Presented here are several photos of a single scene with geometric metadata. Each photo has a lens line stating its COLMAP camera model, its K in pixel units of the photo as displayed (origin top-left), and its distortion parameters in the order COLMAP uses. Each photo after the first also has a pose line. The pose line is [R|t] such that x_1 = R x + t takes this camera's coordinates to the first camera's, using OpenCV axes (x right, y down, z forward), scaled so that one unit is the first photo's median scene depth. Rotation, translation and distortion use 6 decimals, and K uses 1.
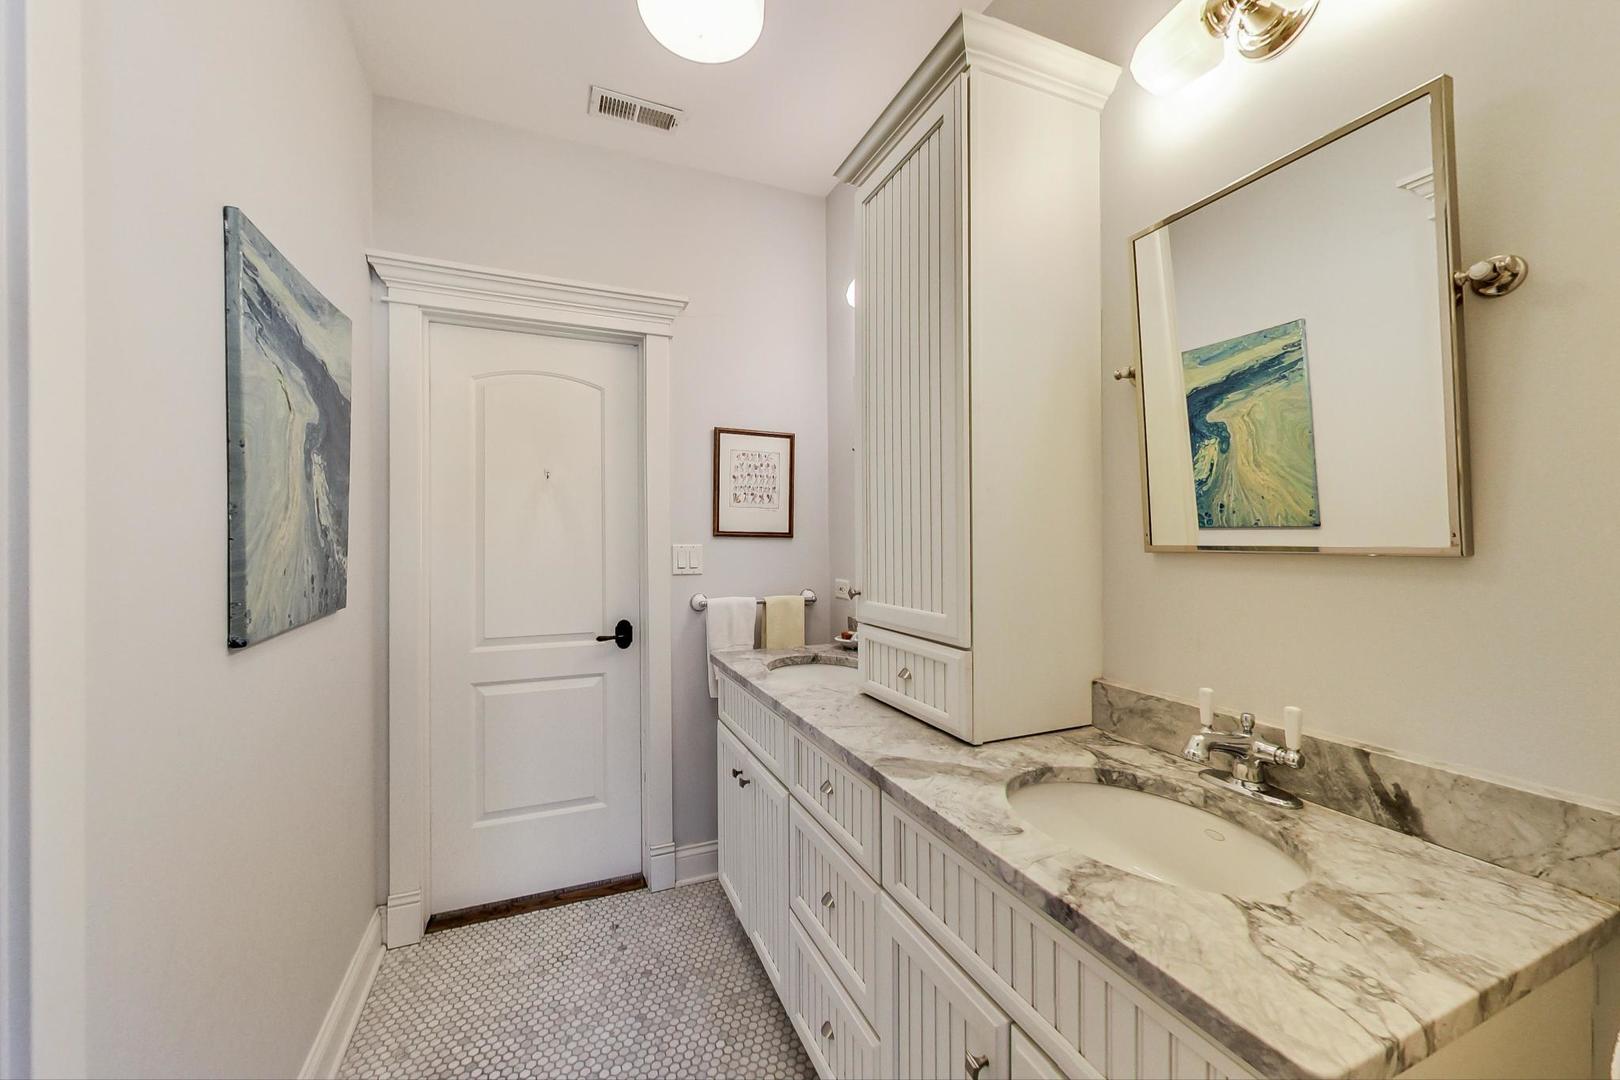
lens RADIAL K [[633.2, 0, 808.0], [0, 633.2, 536.3], [0, 0, 1]] dist [0.014127, 0.000208]
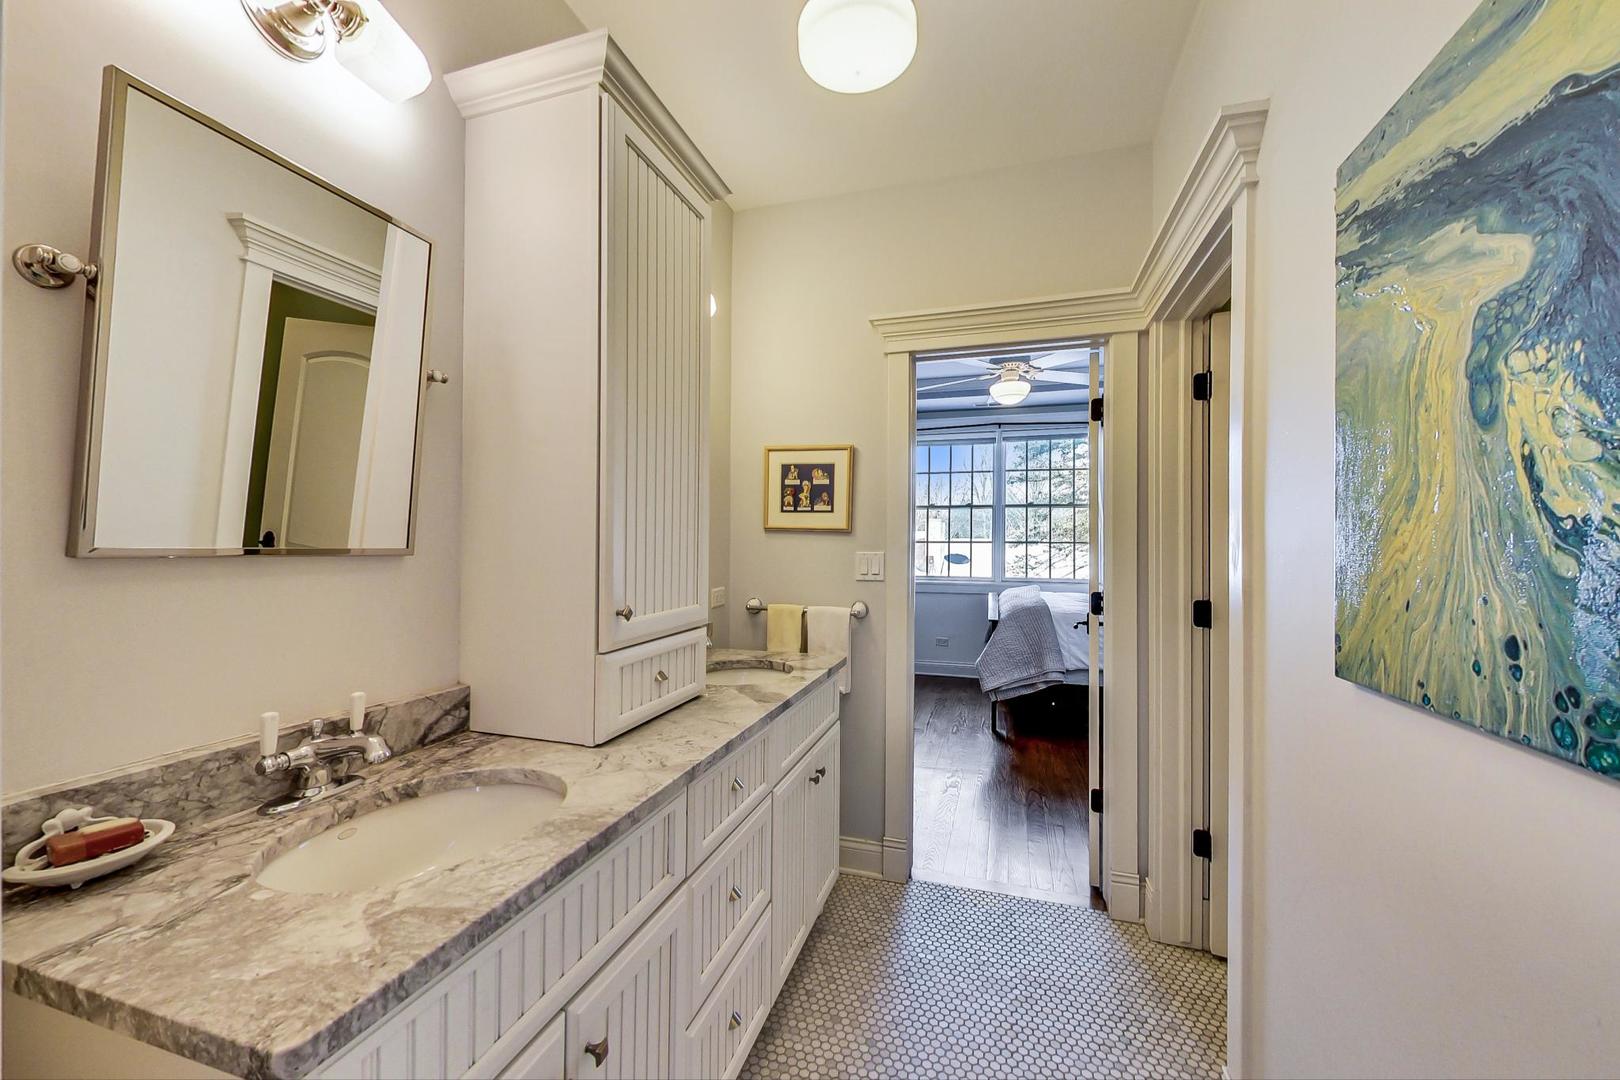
lens RADIAL K [[633.2, 0, 808.0], [0, 633.2, 536.3], [0, 0, 1]] dist [0.014127, 0.000208]
pose [[-0.766461, 0.003885, 0.642279, -0.705771], [-0.009542, 0.999802, -0.017434, 0.005033], [-0.642220, -0.019491, -0.766272, 1.673658]]
